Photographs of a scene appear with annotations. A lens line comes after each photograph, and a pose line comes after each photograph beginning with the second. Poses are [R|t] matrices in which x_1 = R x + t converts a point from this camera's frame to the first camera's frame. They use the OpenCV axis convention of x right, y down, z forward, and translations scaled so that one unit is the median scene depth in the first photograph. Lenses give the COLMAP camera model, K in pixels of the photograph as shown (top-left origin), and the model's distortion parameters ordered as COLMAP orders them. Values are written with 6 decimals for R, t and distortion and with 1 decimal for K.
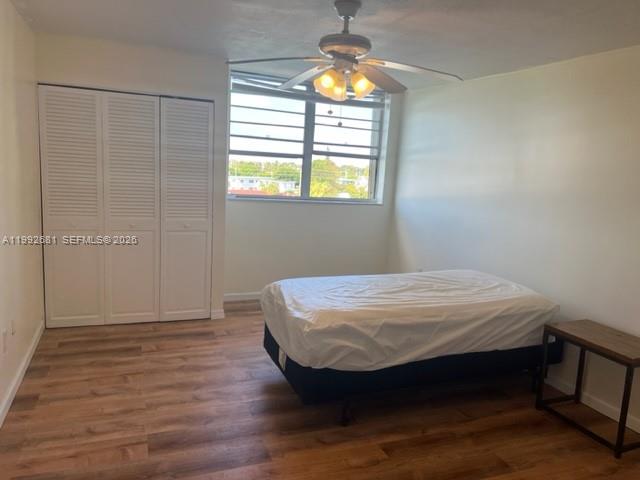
lens RADIAL K [[481.6, 0, 321.5], [0, 481.6, 240.2], [0, 0, 1]] dist [0.069142, -0.081120]
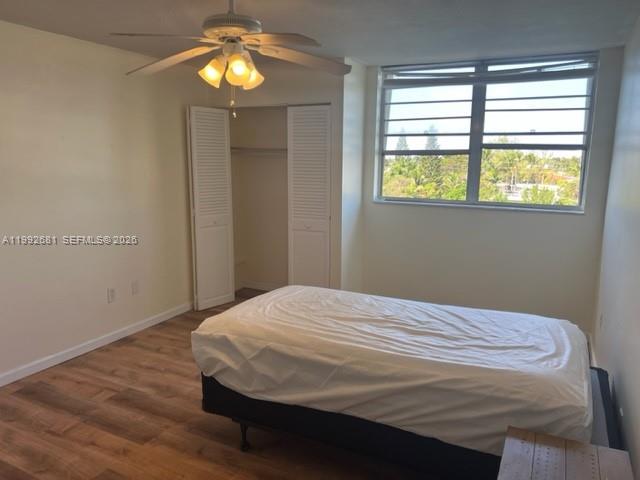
lens RADIAL K [[481.6, 0, 322.0], [0, 481.6, 241.9], [0, 0, 1]] dist [0.069142, -0.081120]
pose [[0.658696, 0.079279, -0.748221, 0.713657], [-0.087422, 0.995762, 0.028546, -0.037338], [0.747313, 0.046608, 0.662836, 0.447149]]
